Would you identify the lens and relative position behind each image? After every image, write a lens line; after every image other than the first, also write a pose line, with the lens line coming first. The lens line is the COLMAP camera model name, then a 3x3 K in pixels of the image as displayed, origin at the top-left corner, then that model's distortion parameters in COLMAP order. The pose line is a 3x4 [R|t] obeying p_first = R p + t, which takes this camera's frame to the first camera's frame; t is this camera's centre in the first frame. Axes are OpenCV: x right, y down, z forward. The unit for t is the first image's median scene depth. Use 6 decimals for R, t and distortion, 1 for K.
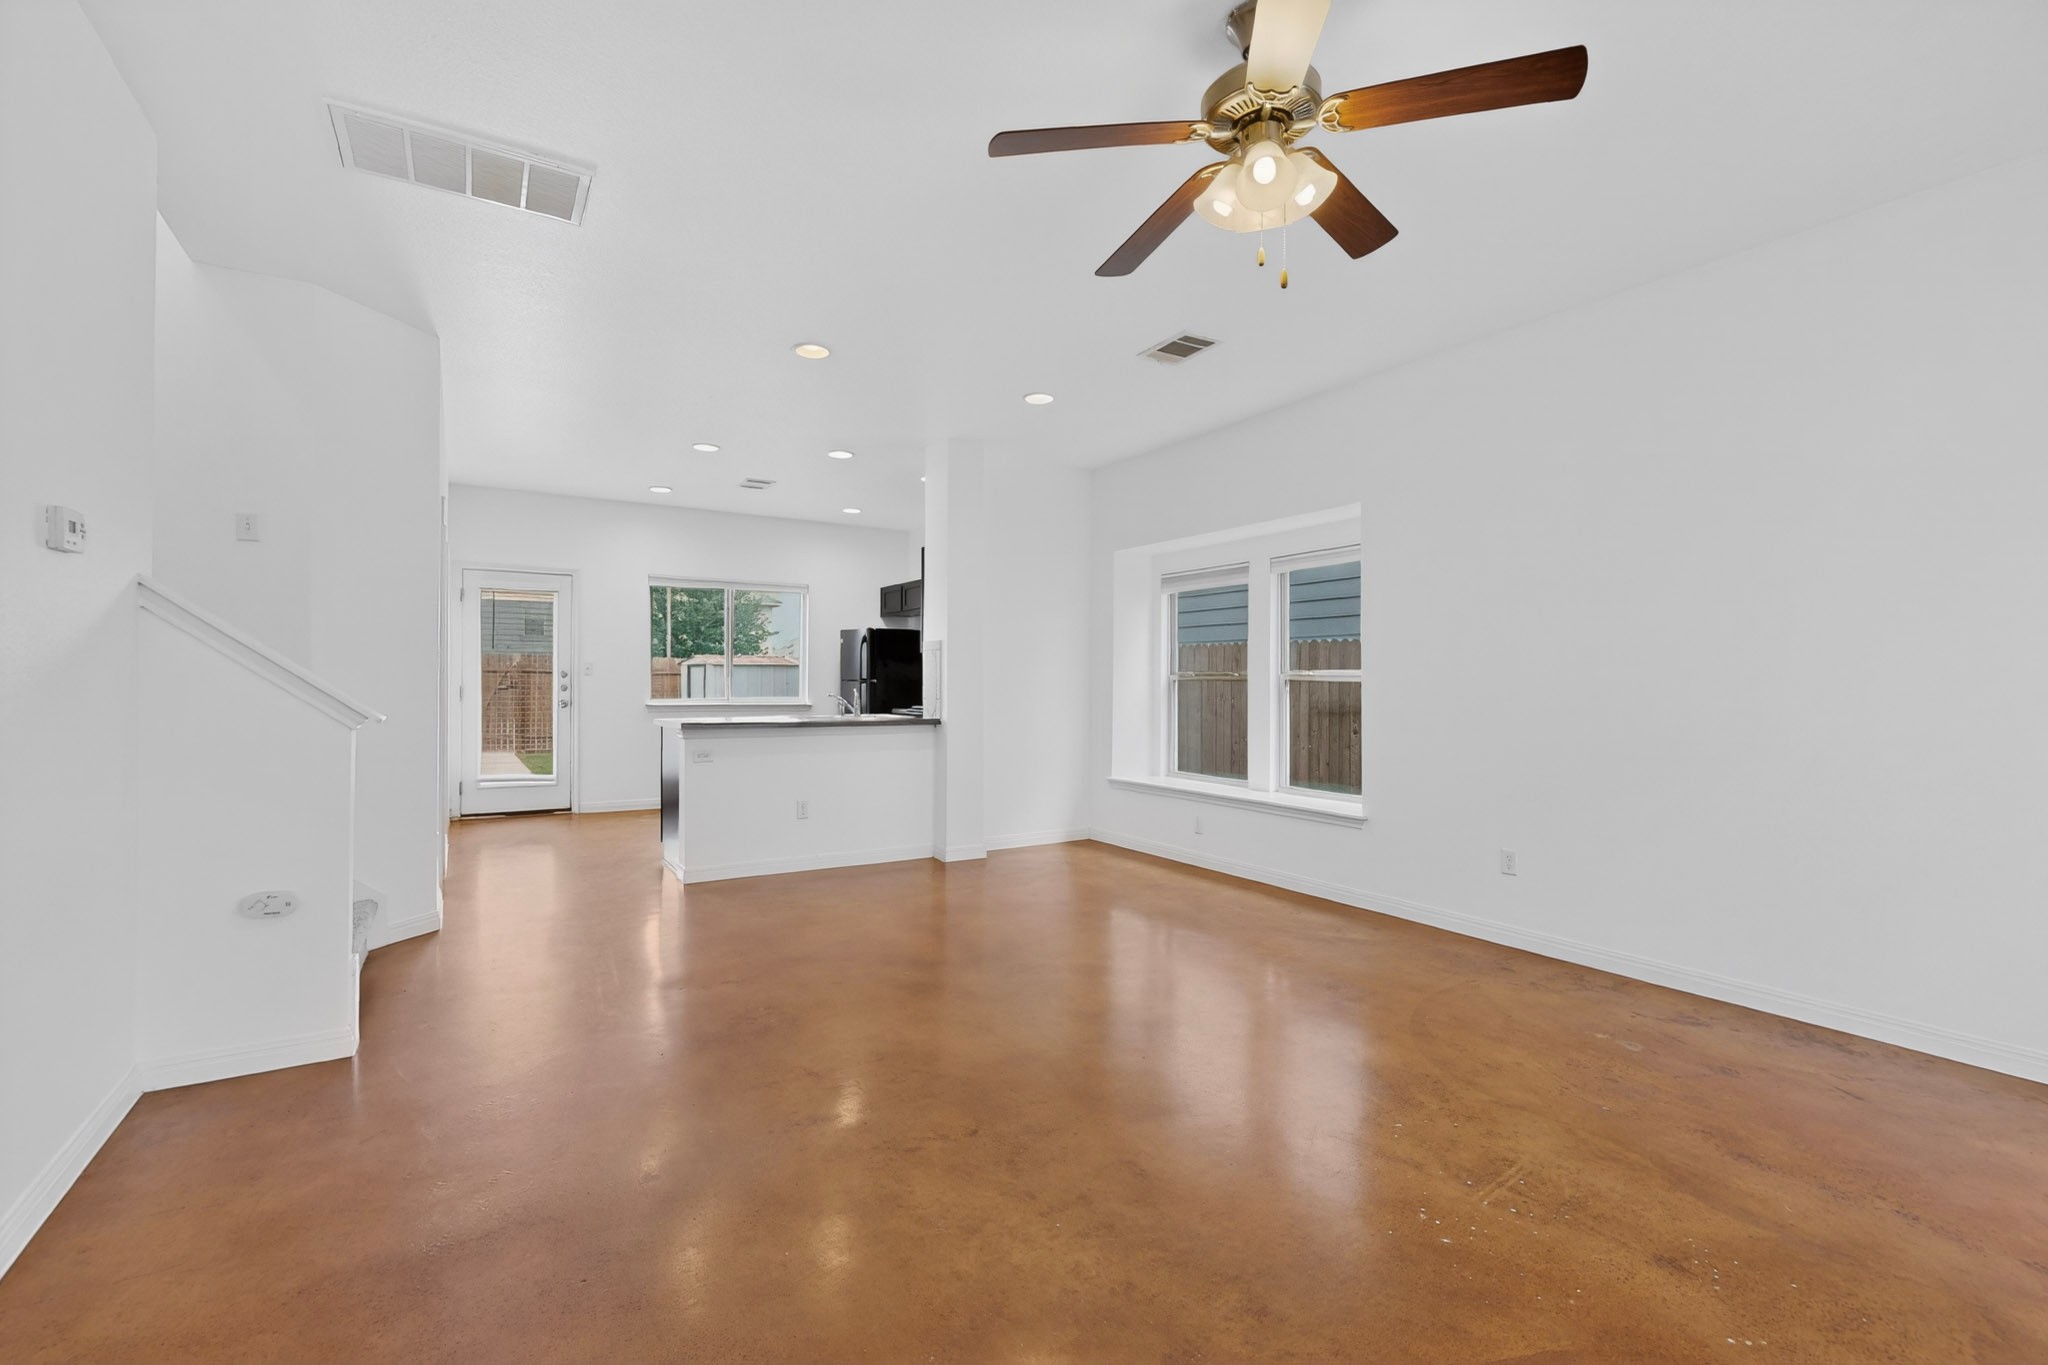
lens RADIAL K [[897.8, 0, 1023.6], [0, 897.8, 680.9], [0, 0, 1]] dist [0.001185, -0.000036]
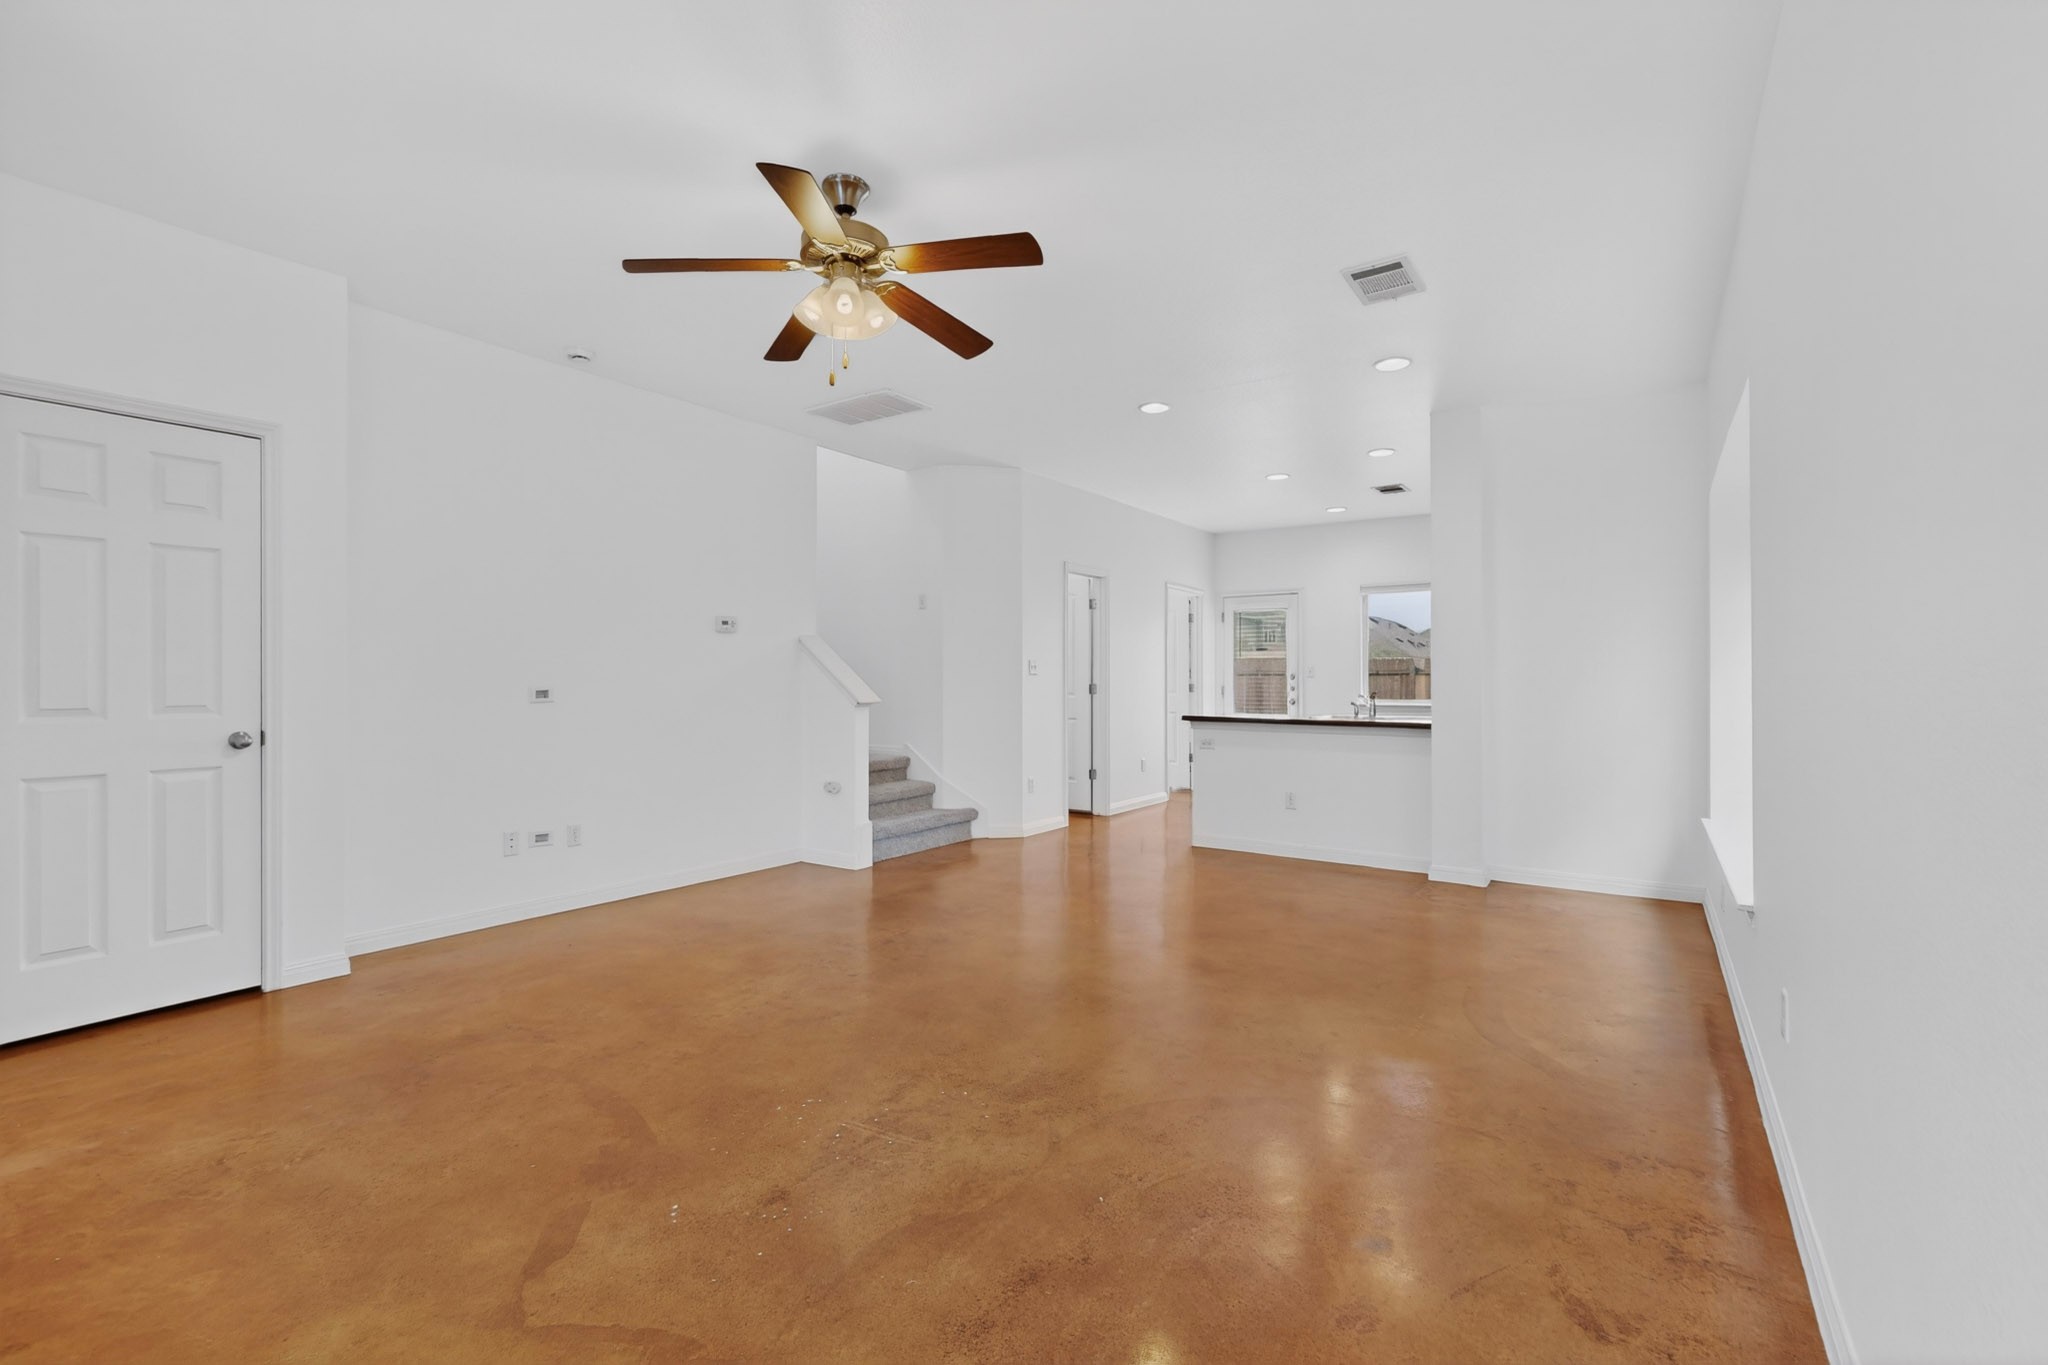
lens RADIAL K [[897.8, 0, 1038.5], [0, 897.8, 679.3], [0, 0, 1]] dist [0.001185, -0.000036]
pose [[0.414383, -0.003330, -0.910097, 0.474202], [0.000794, 0.999994, -0.003297, 0.000279], [0.910102, 0.000644, 0.414383, 0.208486]]
